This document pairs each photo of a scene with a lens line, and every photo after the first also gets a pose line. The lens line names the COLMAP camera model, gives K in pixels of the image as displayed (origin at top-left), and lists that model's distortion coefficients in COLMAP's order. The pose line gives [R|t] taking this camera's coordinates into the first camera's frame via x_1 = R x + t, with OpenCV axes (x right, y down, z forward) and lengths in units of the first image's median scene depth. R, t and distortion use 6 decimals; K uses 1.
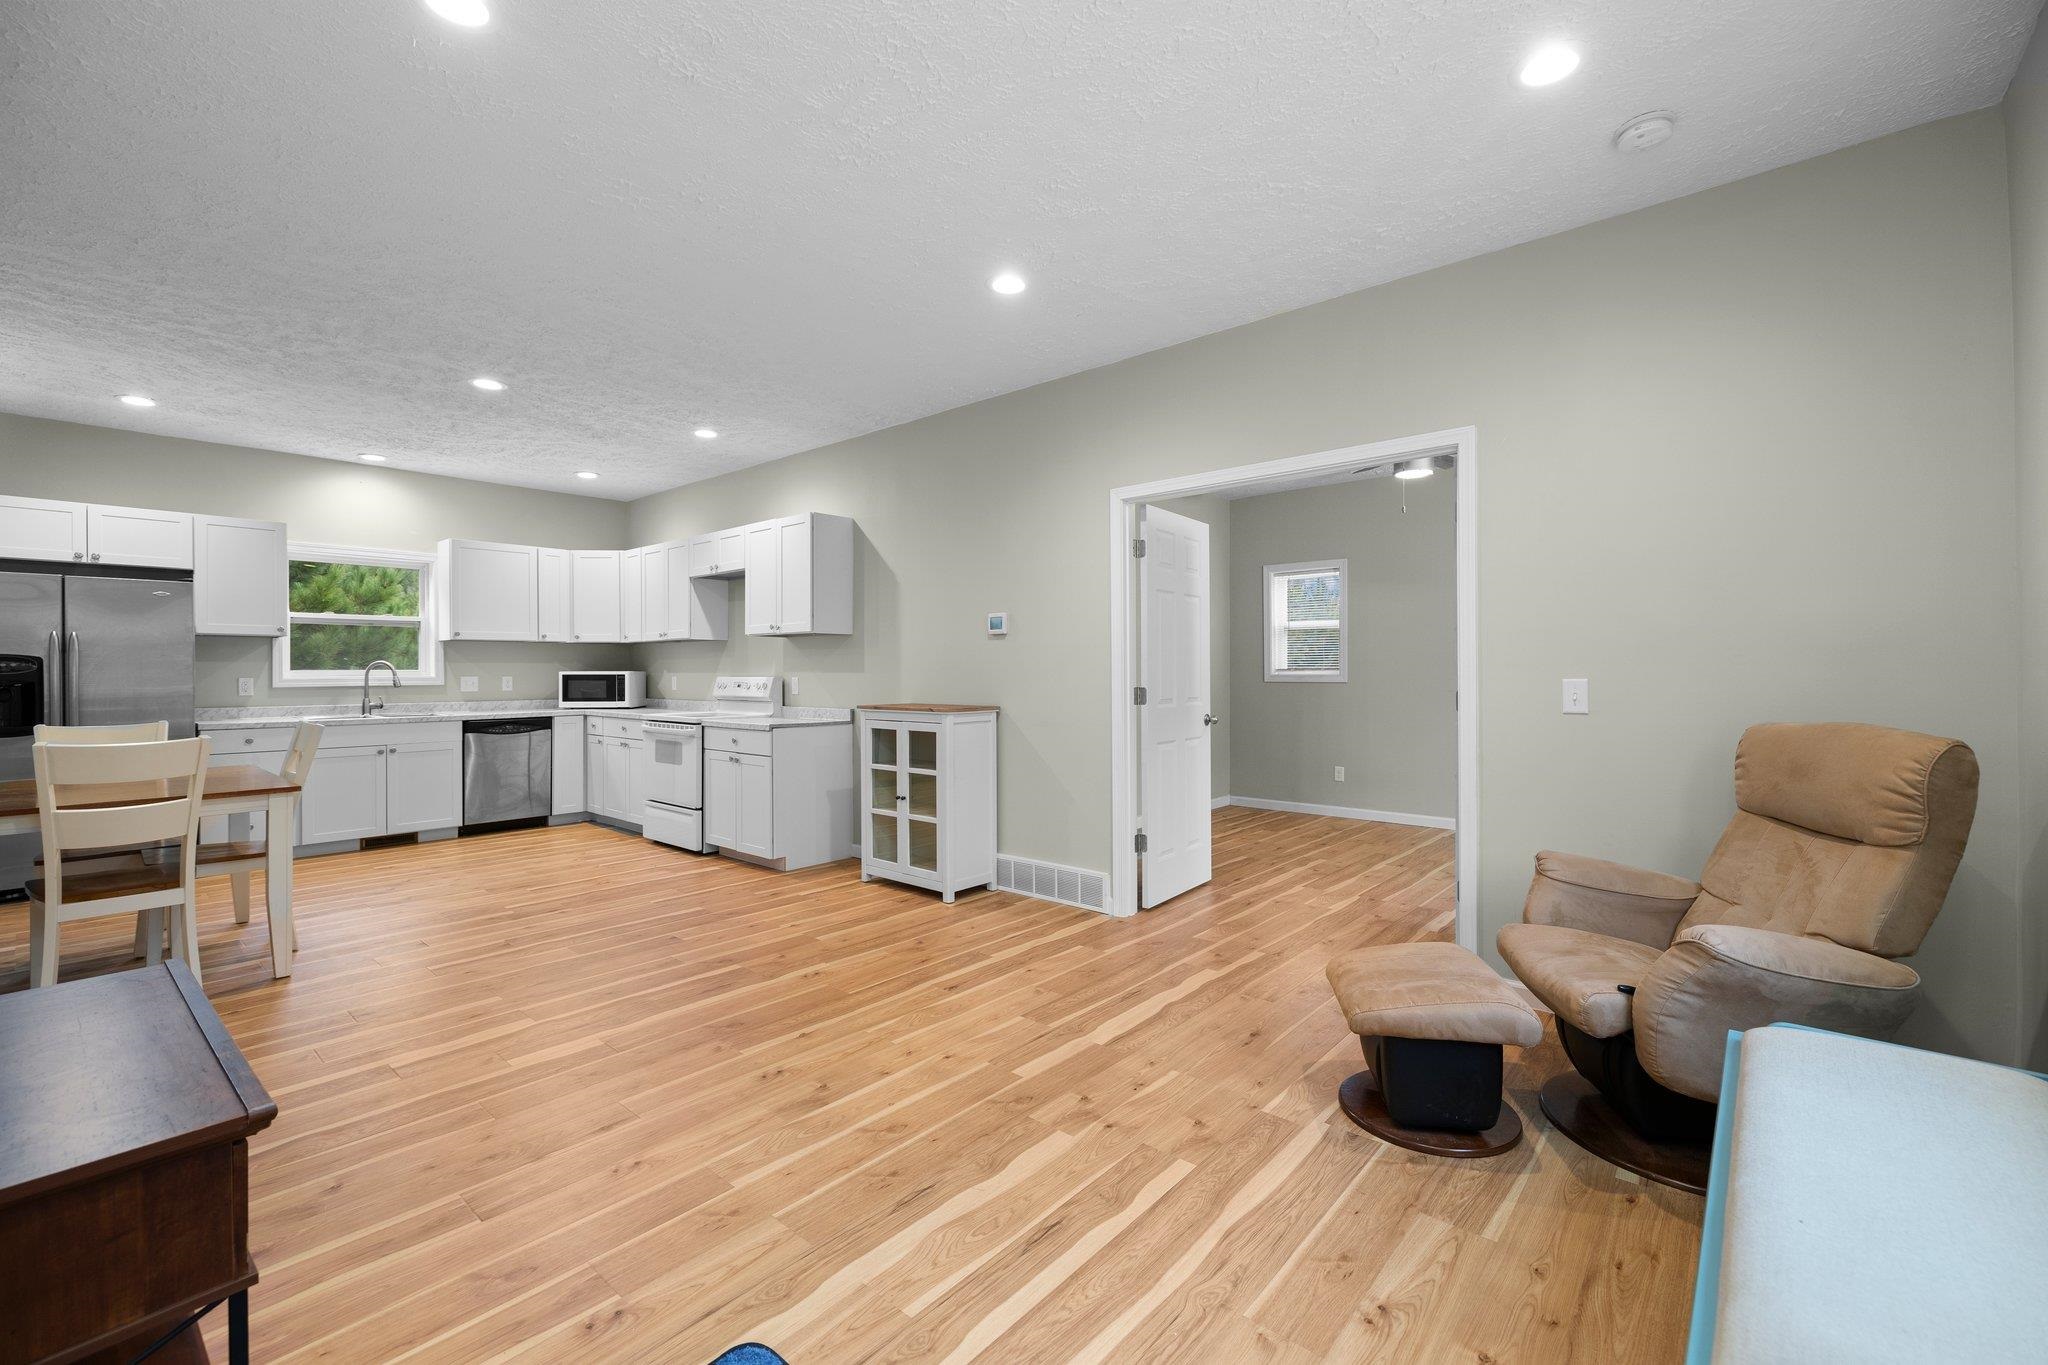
lens RADIAL K [[857.1, 0, 1019.7], [0, 857.1, 669.3], [0, 0, 1]] dist [0.000764, 0.000376]
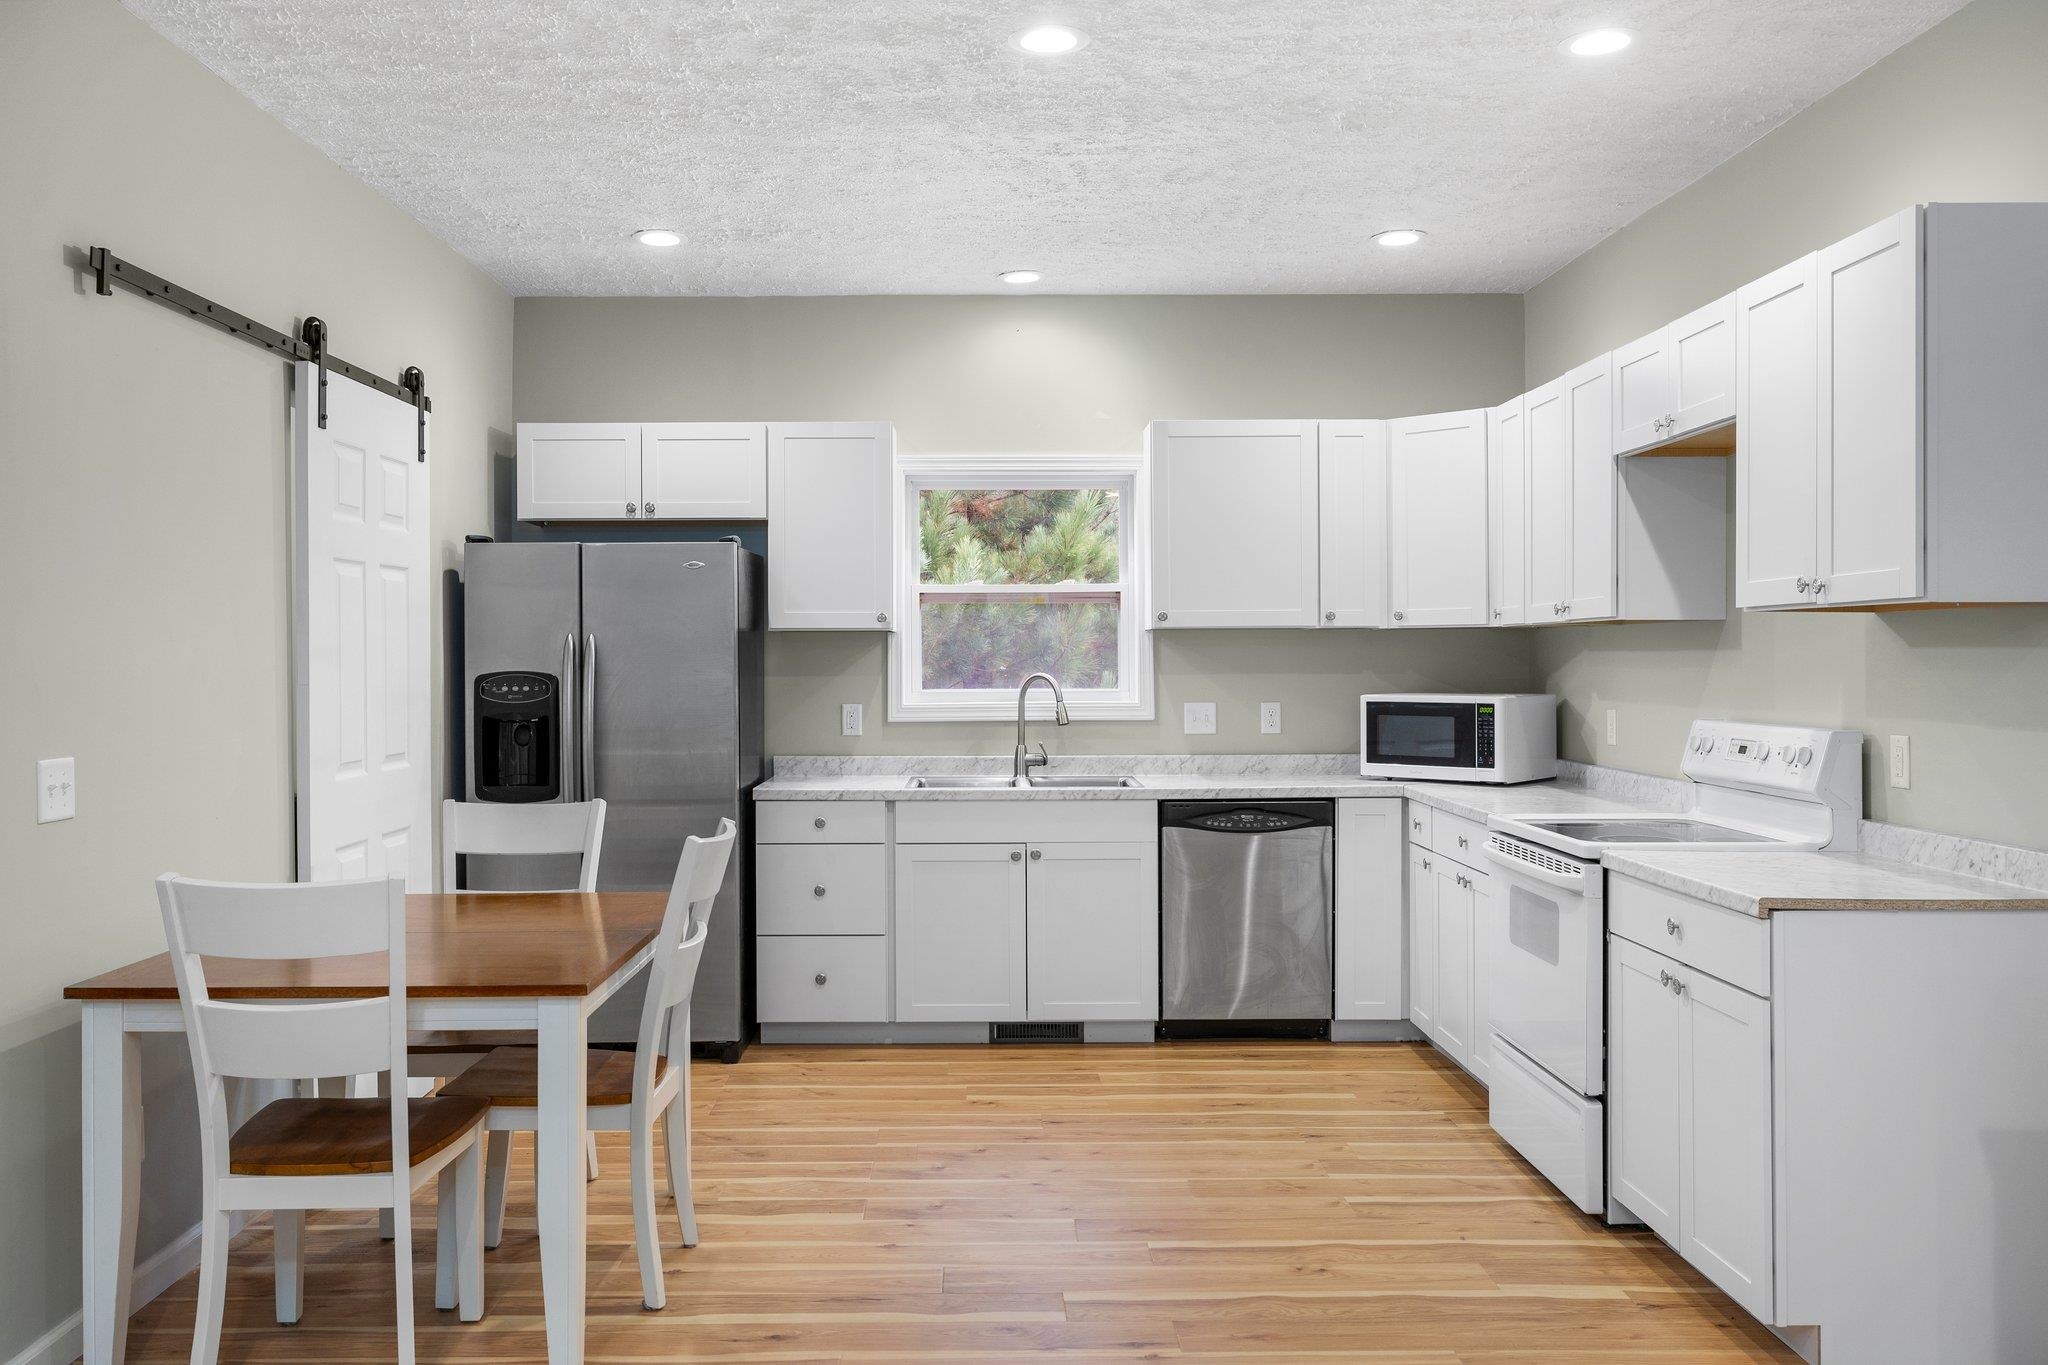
lens RADIAL K [[1672.8, 0, 999.2], [0, 1672.8, 652.1], [0, 0, 1]] dist [-0.001227, 0.001324]
pose [[0.663278, -0.001664, -0.748371, -0.014443], [0.002486, 0.999997, -0.000020, -0.023164], [0.748369, -0.001847, 0.663280, 0.331696]]
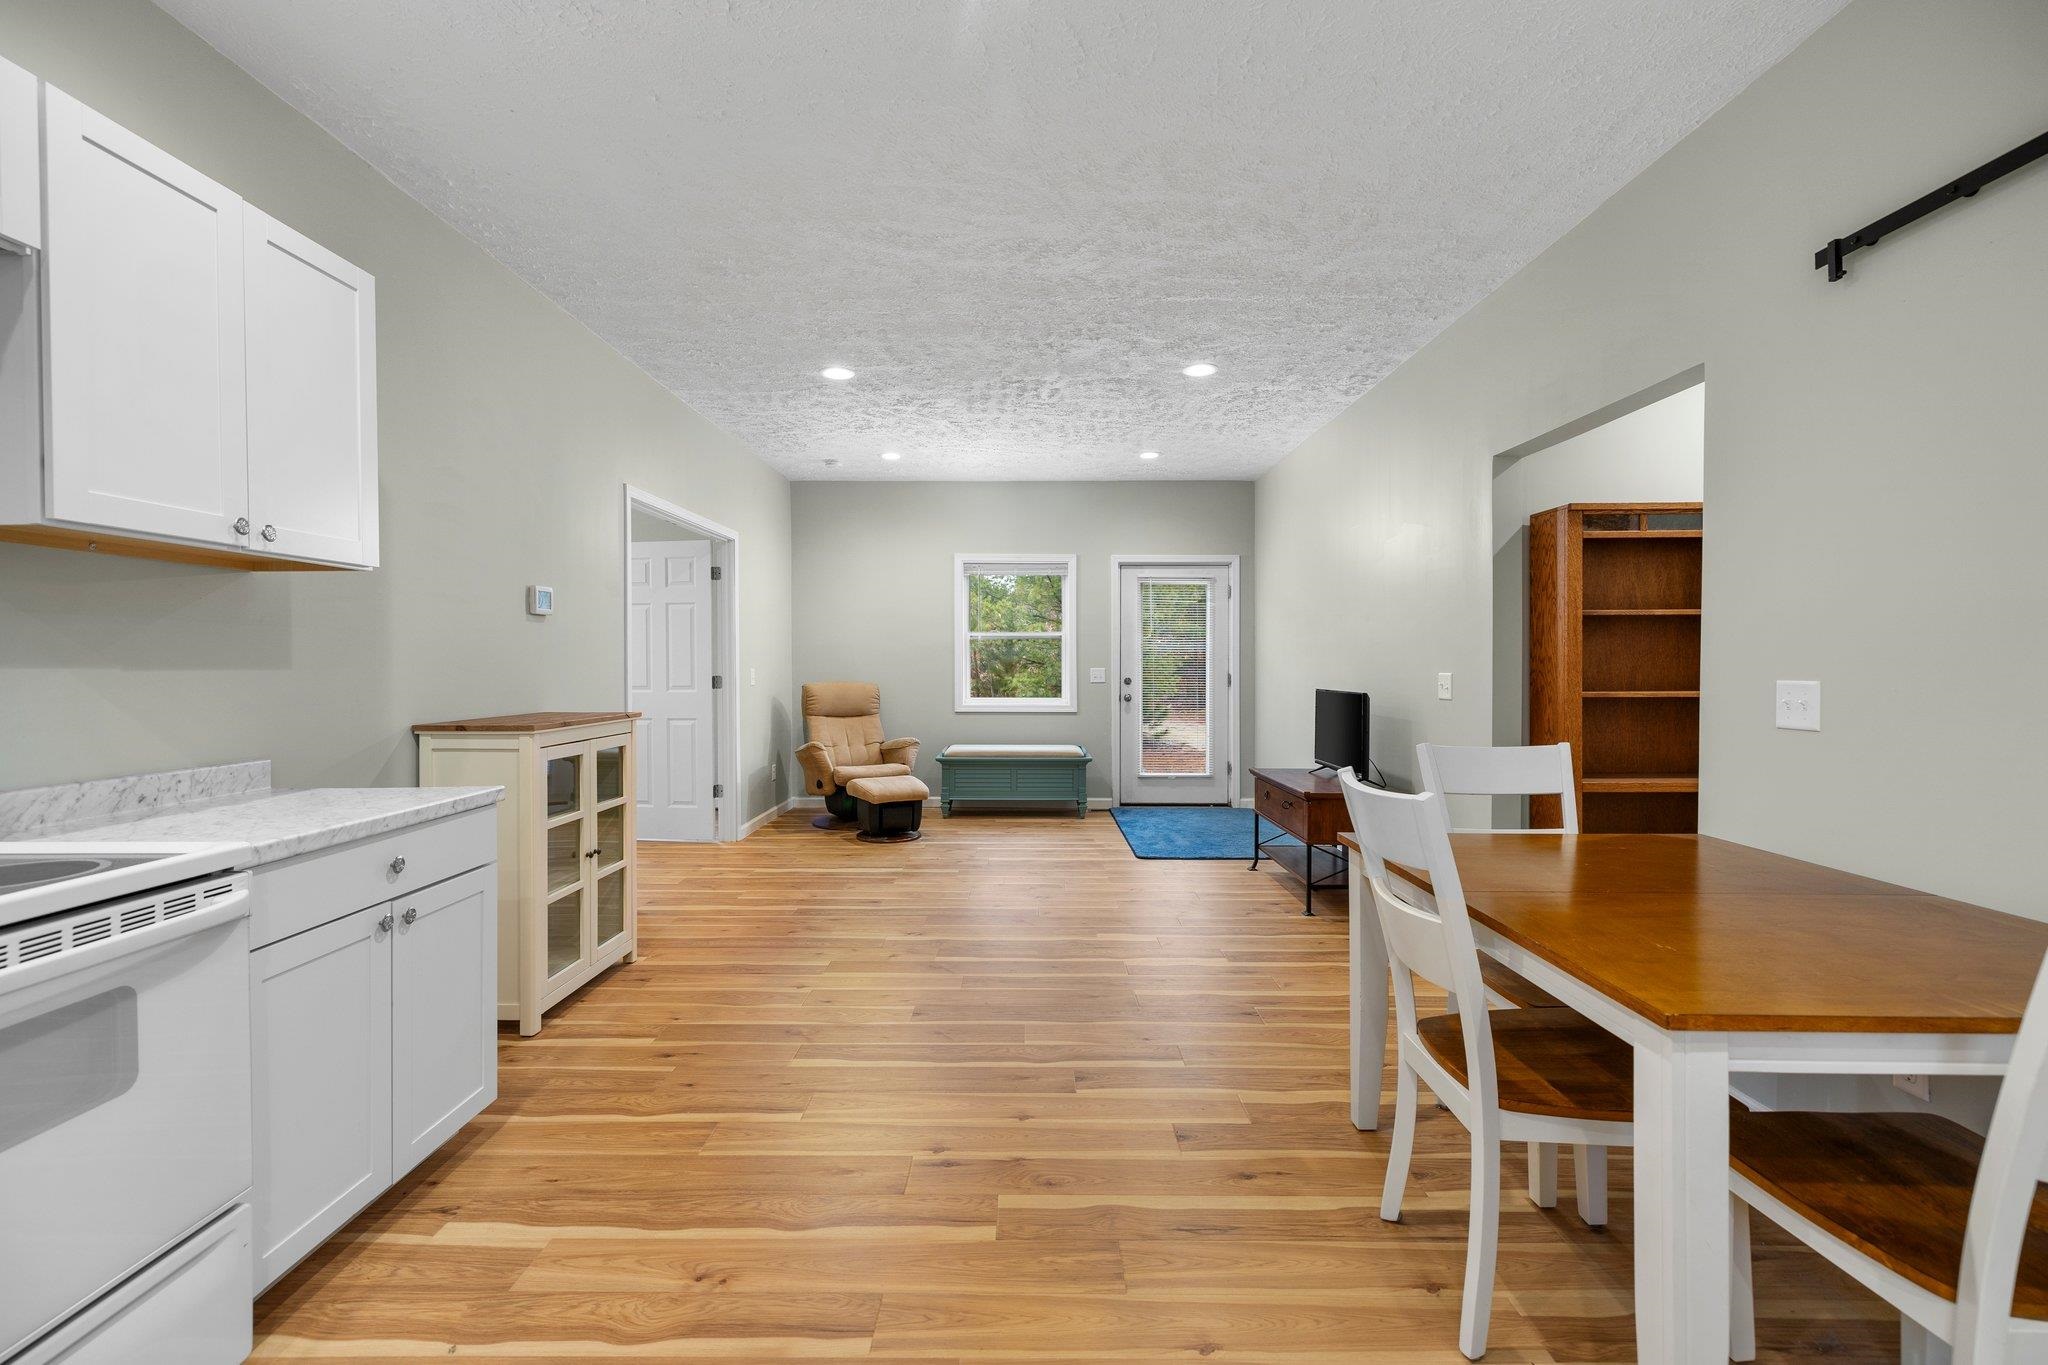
lens RADIAL K [[857.1, 0, 1019.7], [0, 857.1, 669.3], [0, 0, 1]] dist [0.000764, 0.000376]
pose [[-0.644098, 0.000037, 0.764943, -0.689070], [0.002913, 0.999993, 0.002405, 0.004361], [-0.764938, 0.003777, -0.644093, 0.937192]]
